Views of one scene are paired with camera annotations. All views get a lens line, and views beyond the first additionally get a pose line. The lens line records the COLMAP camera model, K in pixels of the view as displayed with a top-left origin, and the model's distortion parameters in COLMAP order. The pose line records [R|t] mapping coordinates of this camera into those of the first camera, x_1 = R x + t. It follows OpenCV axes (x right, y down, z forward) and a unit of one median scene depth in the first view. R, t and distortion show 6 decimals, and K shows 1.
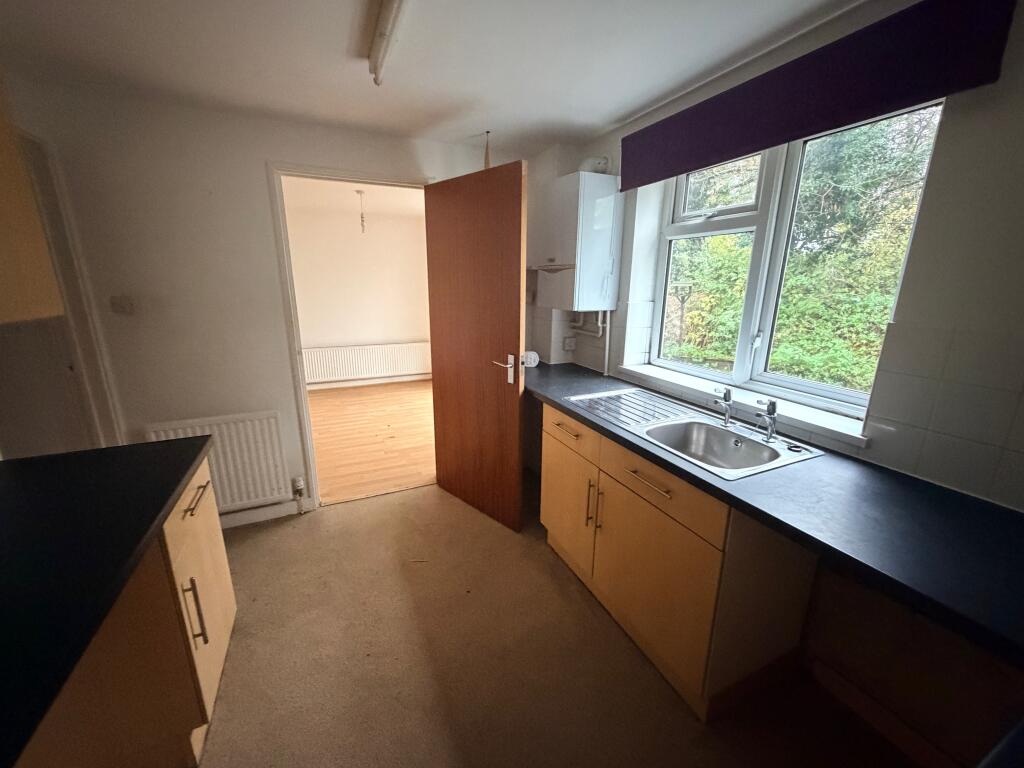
lens RADIAL K [[409.3, 0, 511.1], [0, 409.3, 383.8], [0, 0, 1]] dist [0.001725, -0.000012]
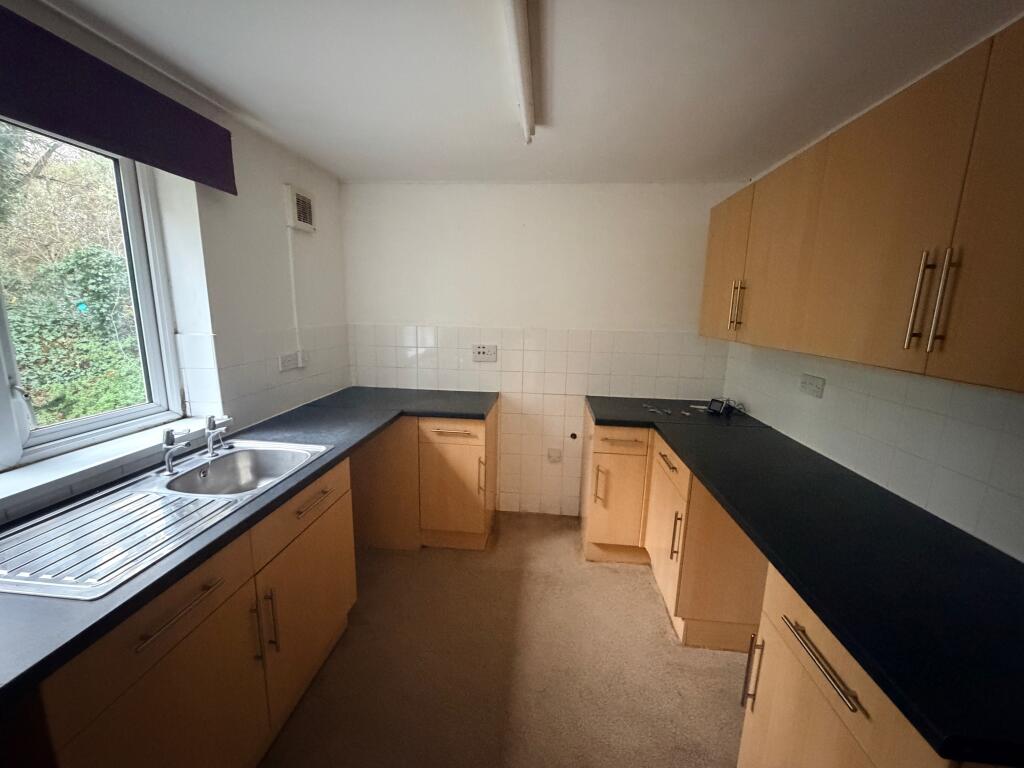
lens RADIAL K [[409.3, 0, 510.4], [0, 409.3, 385.1], [0, 0, 1]] dist [0.001725, -0.000012]
pose [[-0.861016, -0.103785, 0.497876, -0.489452], [0.115009, 0.913863, 0.389394, -0.318276], [-0.495404, 0.392535, -0.774914, 1.258681]]
